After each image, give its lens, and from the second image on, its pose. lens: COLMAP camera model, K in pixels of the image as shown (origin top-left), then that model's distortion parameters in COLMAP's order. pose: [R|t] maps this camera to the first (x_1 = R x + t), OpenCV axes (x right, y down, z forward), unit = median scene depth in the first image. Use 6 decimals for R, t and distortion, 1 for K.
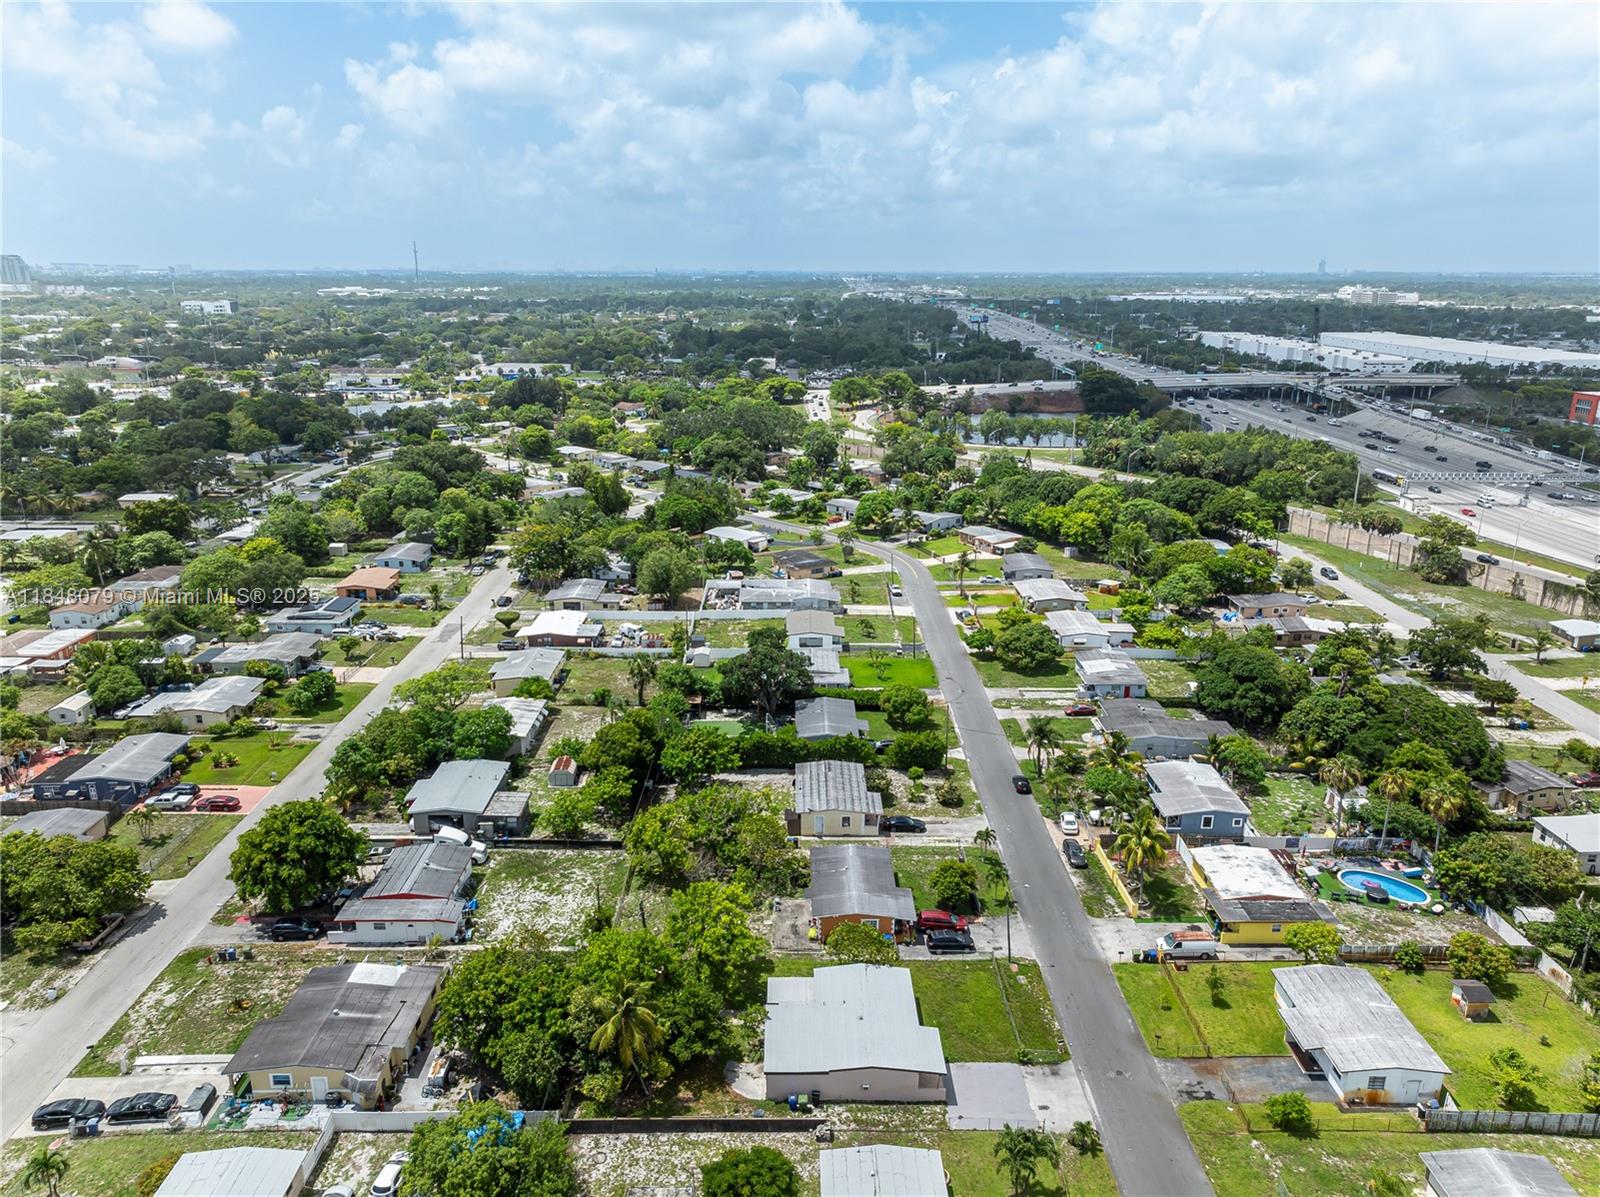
lens RADIAL K [[1102.5, 0, 787.4], [0, 1102.5, 568.2], [0, 0, 1]] dist [0.004440, 0.001328]
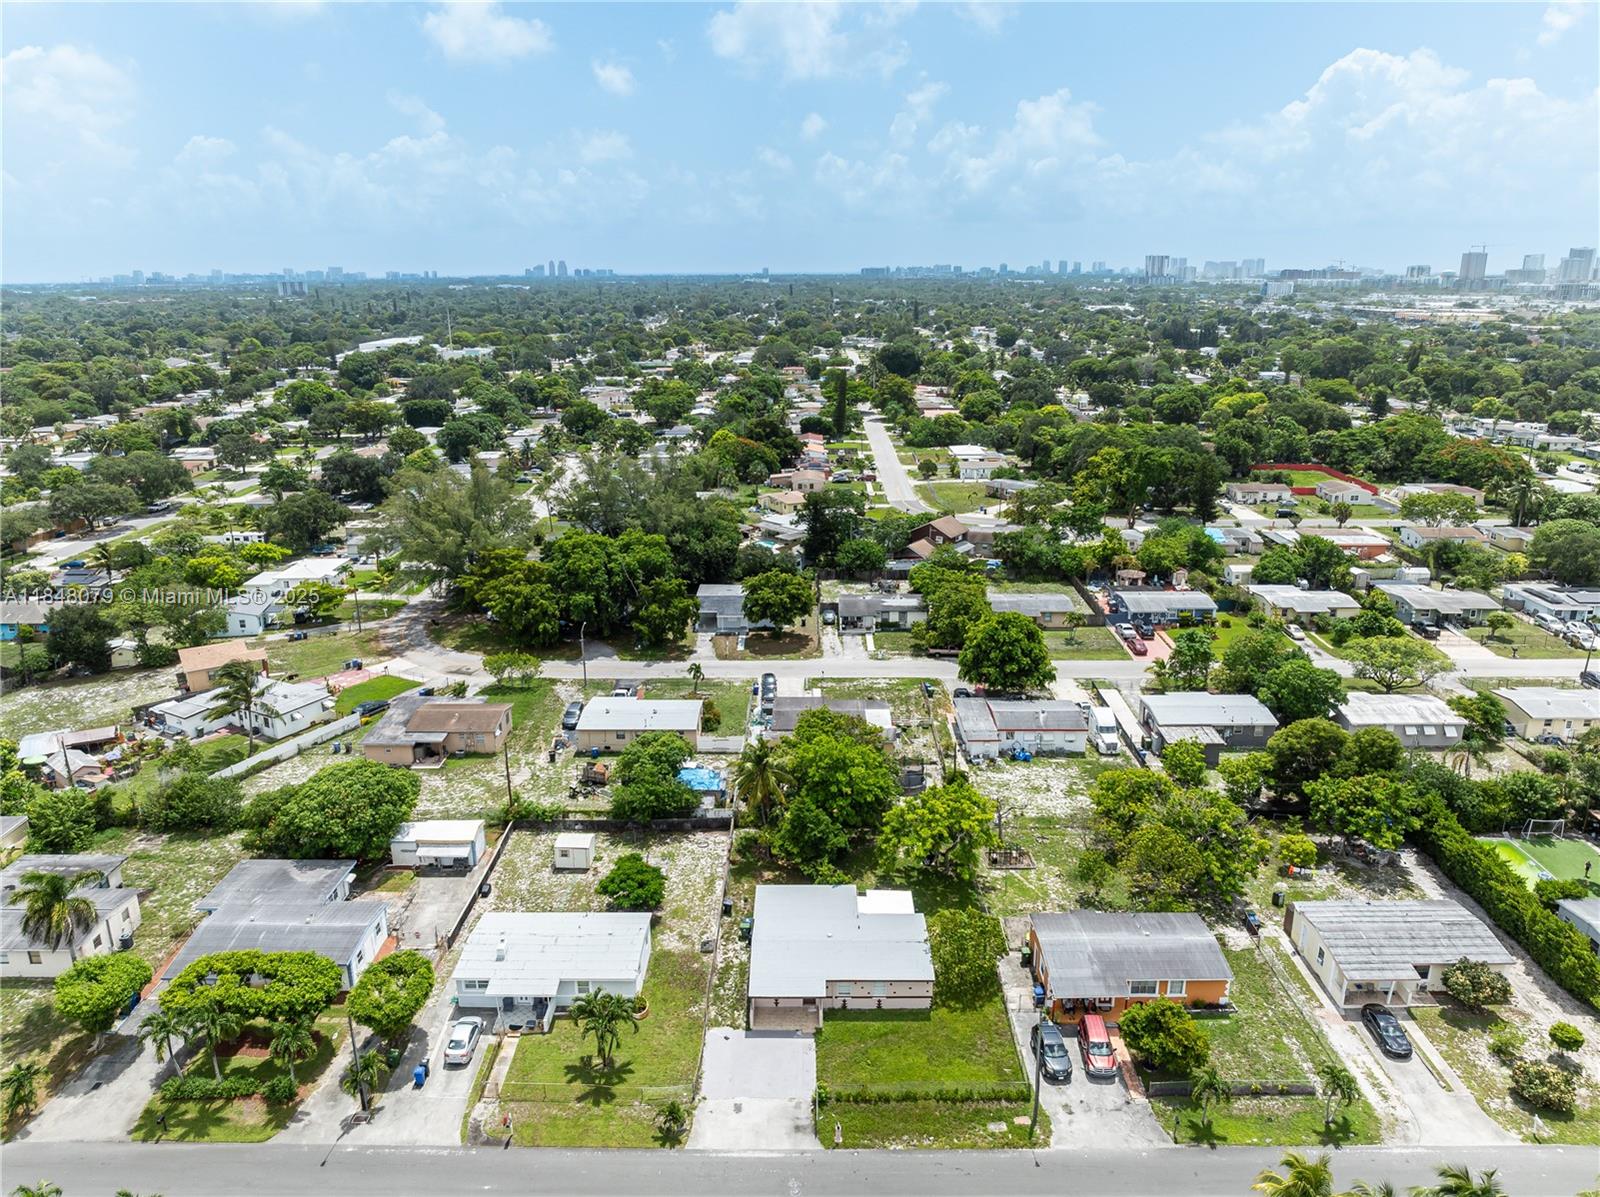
lens RADIAL K [[1120.6, 0, 784.4], [0, 1120.6, 595.3], [0, 0, 1]] dist [-0.028886, 0.000445]
pose [[-0.018294, 0.280293, -0.959740, 0.442844], [-0.251096, 0.927849, 0.275766, -0.048638], [0.967789, 0.246032, 0.053407, 0.432018]]
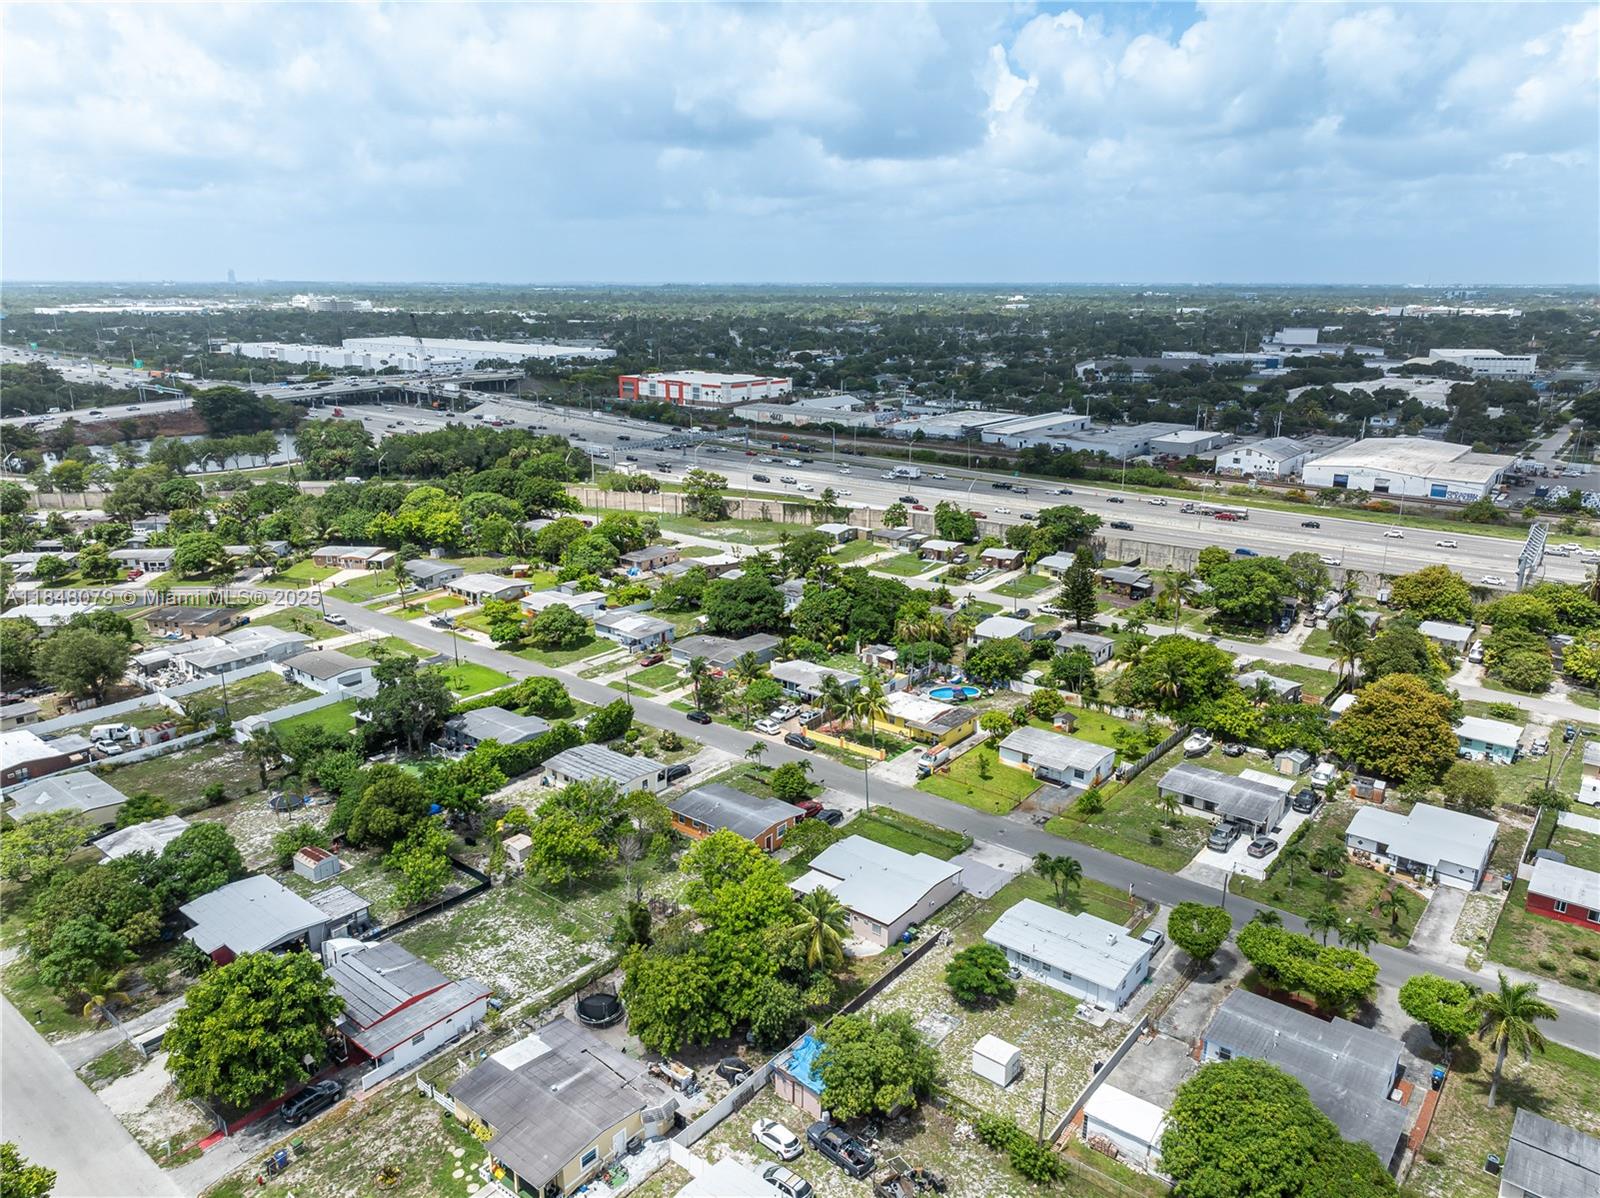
lens RADIAL K [[1136.4, 0, 800.0], [0, 1136.4, 599.0], [0, 0, 1]] dist [-0.025731, 0.005714]
pose [[0.616688, -0.211704, 0.758207, -0.462858], [0.202379, 0.973423, 0.107190, -0.024206], [-0.760749, 0.087342, 0.643143, 0.110044]]
